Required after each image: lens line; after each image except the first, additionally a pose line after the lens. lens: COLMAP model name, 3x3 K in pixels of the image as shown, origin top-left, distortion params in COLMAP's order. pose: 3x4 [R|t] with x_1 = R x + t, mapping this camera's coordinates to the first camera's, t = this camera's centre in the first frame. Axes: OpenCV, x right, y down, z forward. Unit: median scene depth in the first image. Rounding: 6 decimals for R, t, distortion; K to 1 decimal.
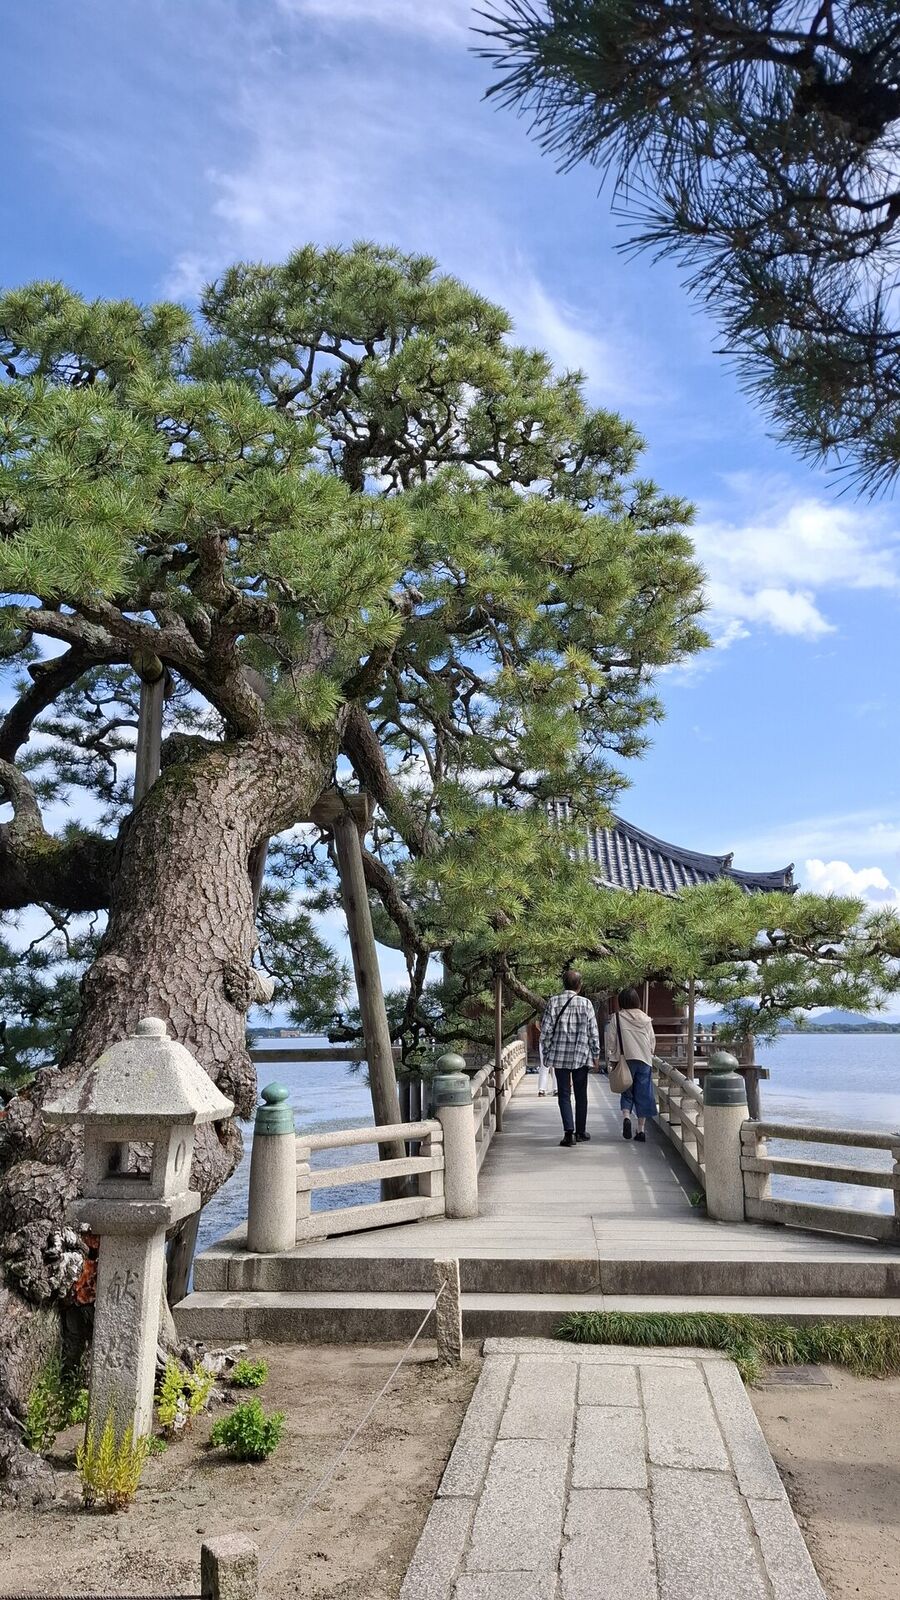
lens RADIAL K [[1111.8, 0, 456.4], [0, 1111.8, 794.0], [0, 0, 1]] dist [0.097561, -0.108178]
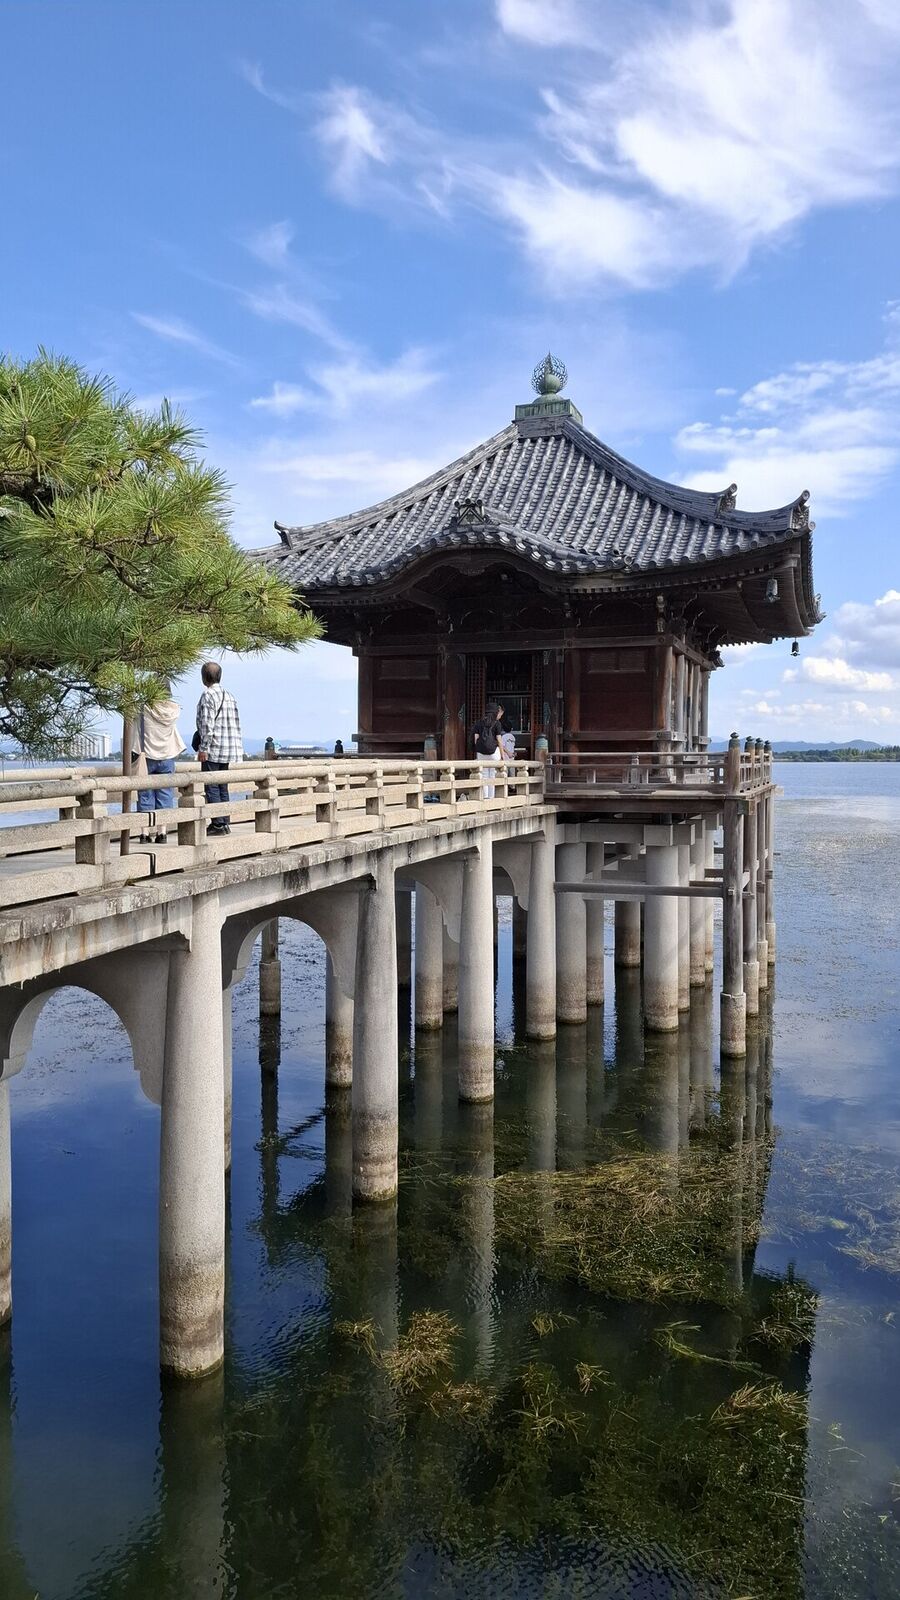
lens RADIAL K [[1111.8, 0, 457.3], [0, 1111.8, 804.1], [0, 0, 1]] dist [0.097561, -0.108178]
pose [[0.969831, 0.021384, -0.242837, 0.514539], [0.040167, 0.968513, 0.245703, 0.132526], [0.240445, -0.248045, 0.938435, 0.585353]]
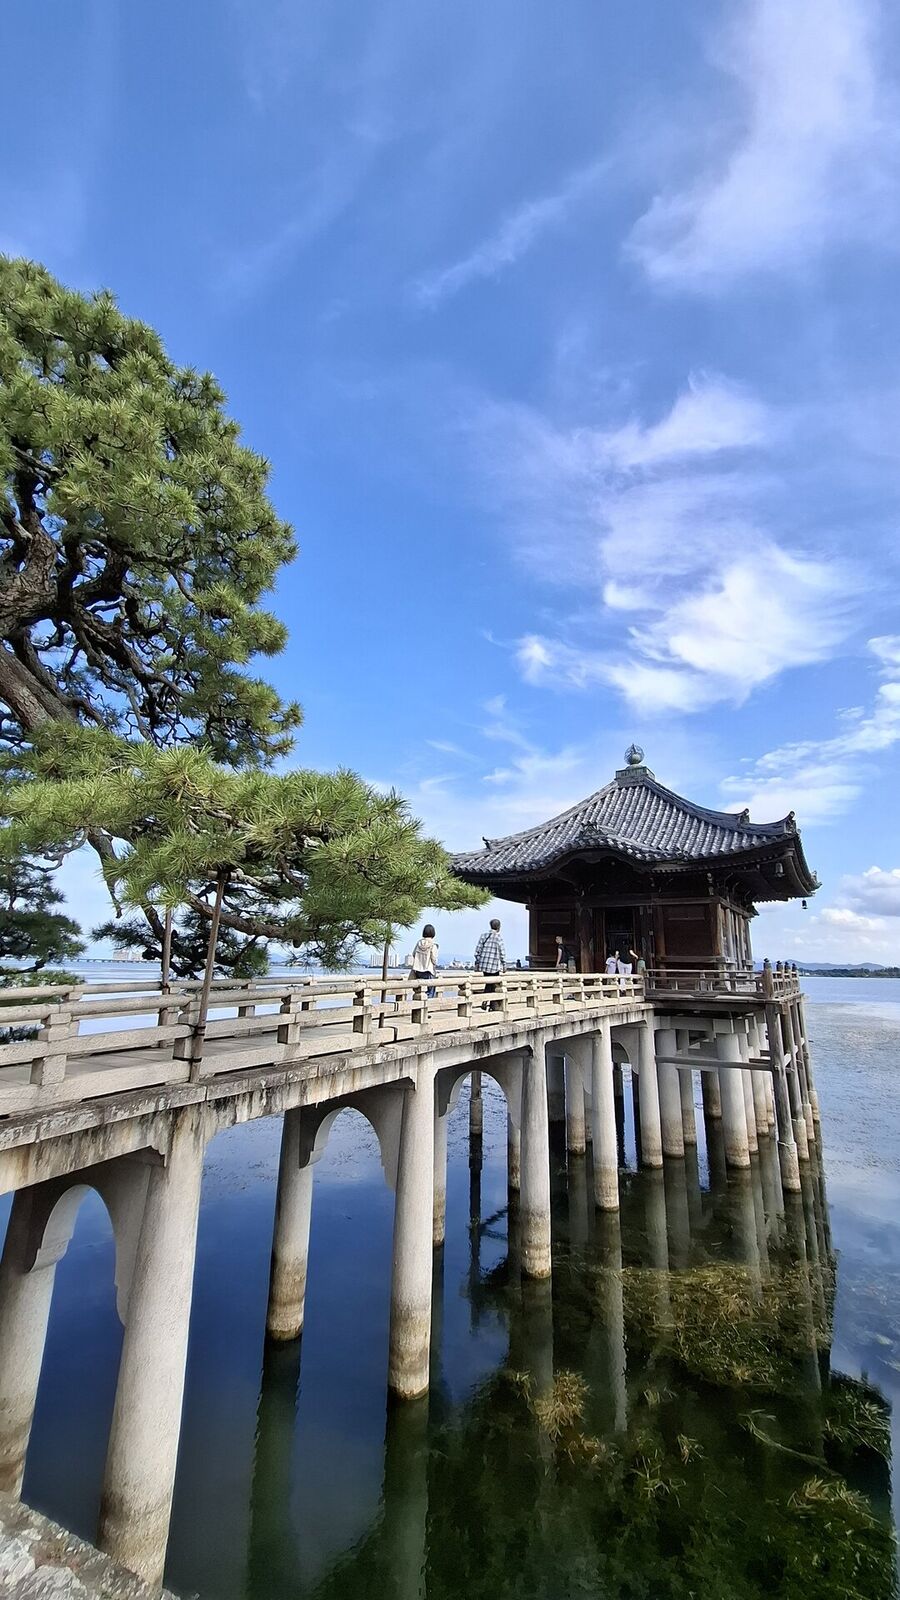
lens RADIAL K [[637.1, 0, 450.2], [0, 637.1, 795.6], [0, 0, 1]] dist [-0.002926, 0.002323]
pose [[0.891065, -0.092507, -0.444349, 0.540625], [0.068163, 0.995181, -0.070494, 0.129175], [0.448729, 0.032526, 0.893076, 0.588273]]
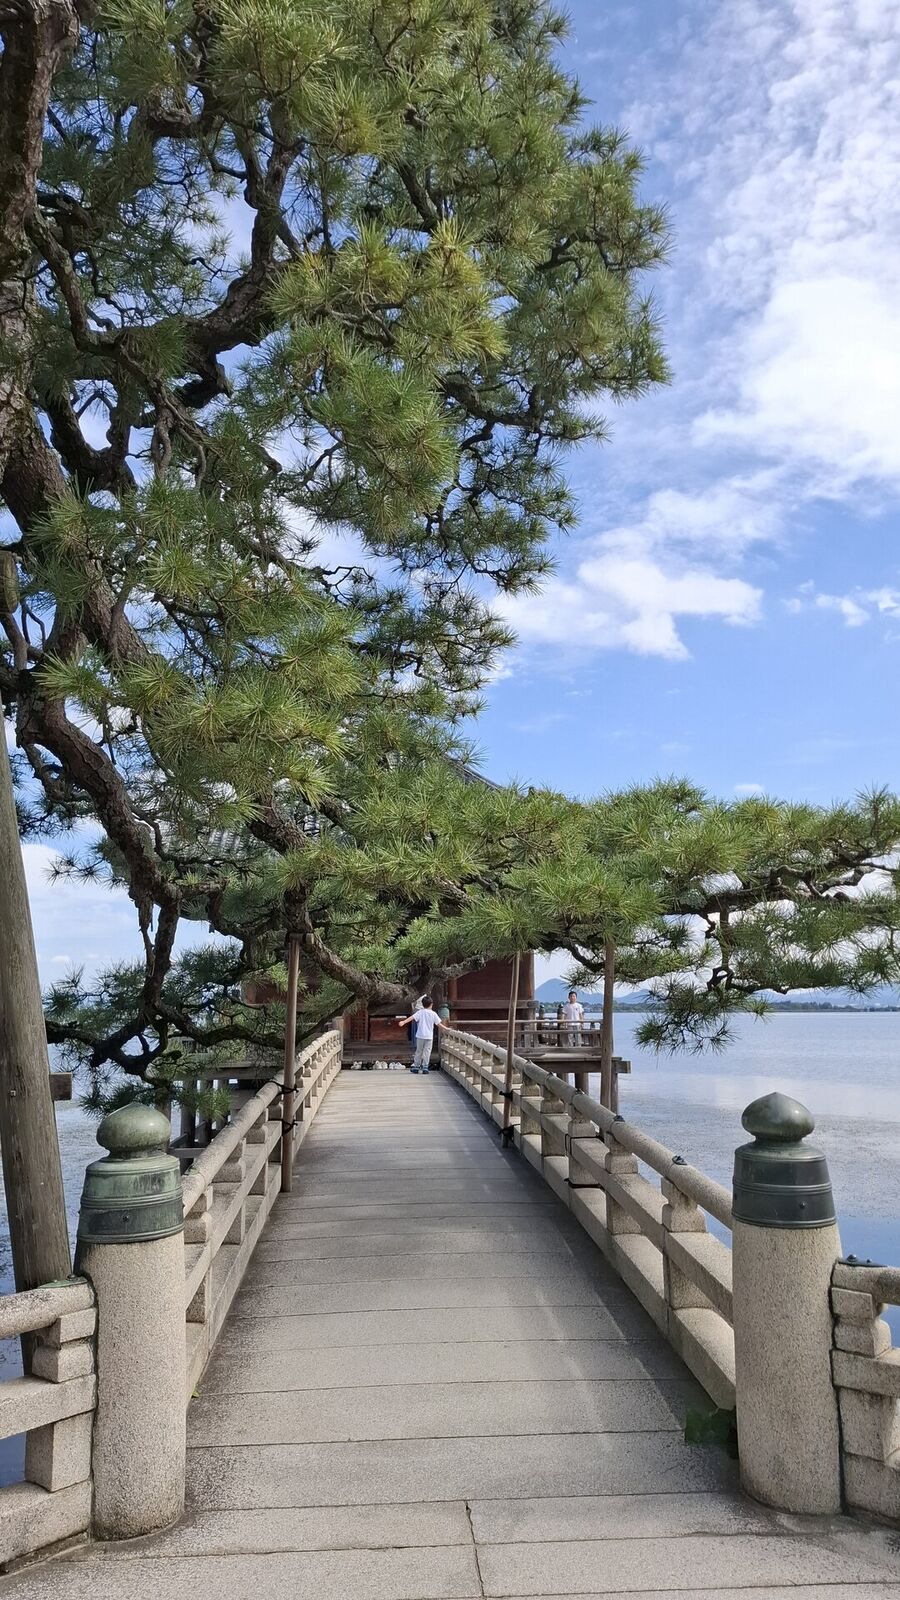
lens RADIAL K [[1111.8, 0, 454.0], [0, 1111.8, 802.6], [0, 0, 1]] dist [0.097561, -0.108178]
pose [[0.987952, 0.027016, 0.152386, 0.029039], [-0.030768, 0.999277, 0.022316, 0.071629], [-0.151673, -0.026735, 0.988069, 0.380528]]
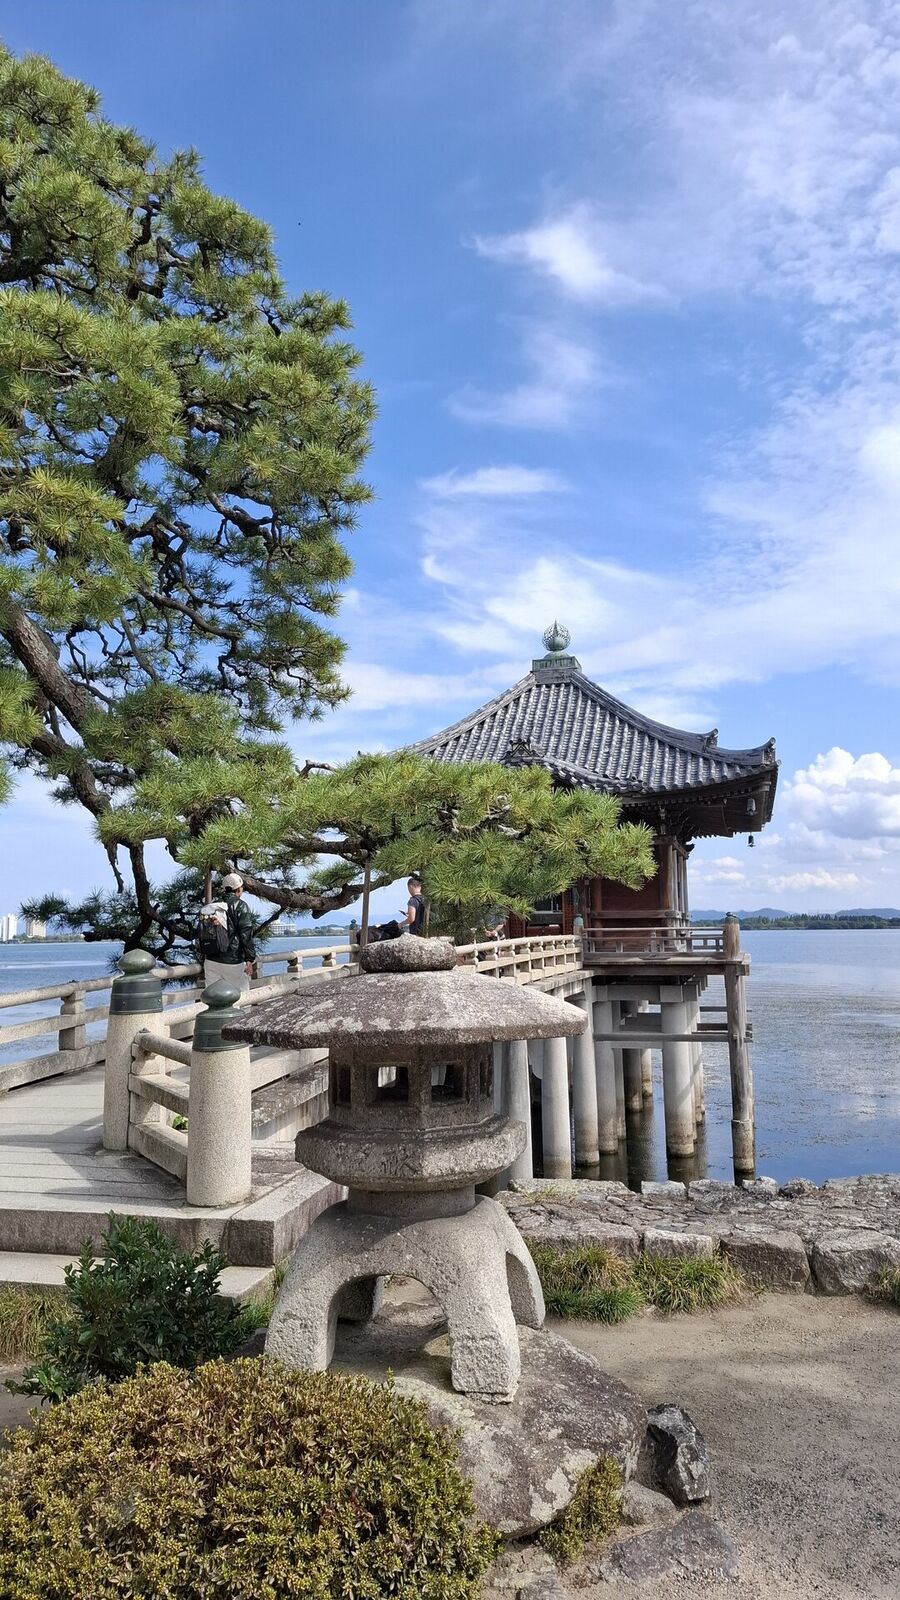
lens RADIAL K [[1111.8, 0, 456.0], [0, 1111.8, 775.6], [0, 0, 1]] dist [0.097561, -0.108178]
pose [[0.984831, -0.029784, -0.170943, 0.392681], [0.042496, 0.996557, 0.071190, 0.033500], [0.168234, -0.077374, 0.982706, 0.150817]]
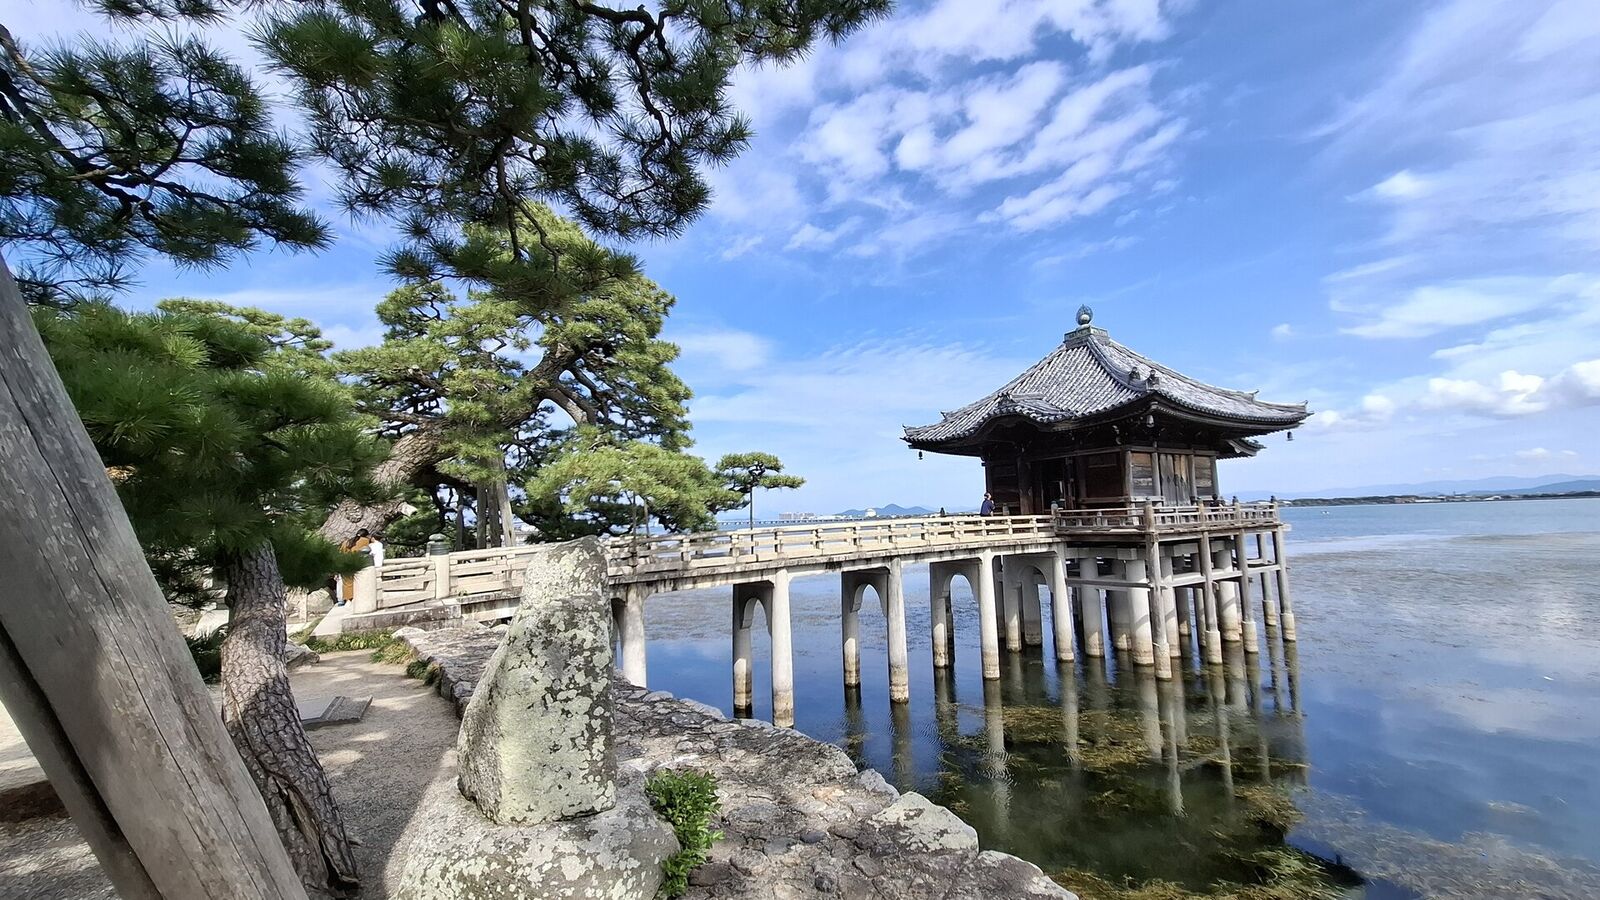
lens RADIAL K [[637.1, 0, 796.5], [0, 637.1, 448.0], [0, 0, 1]] dist [-0.002926, 0.002323]
pose [[0.607032, -0.098116, -0.788597, 1.164916], [0.191917, 0.981075, 0.025667, 0.101511], [0.771155, -0.166926, 0.614374, 0.502174]]
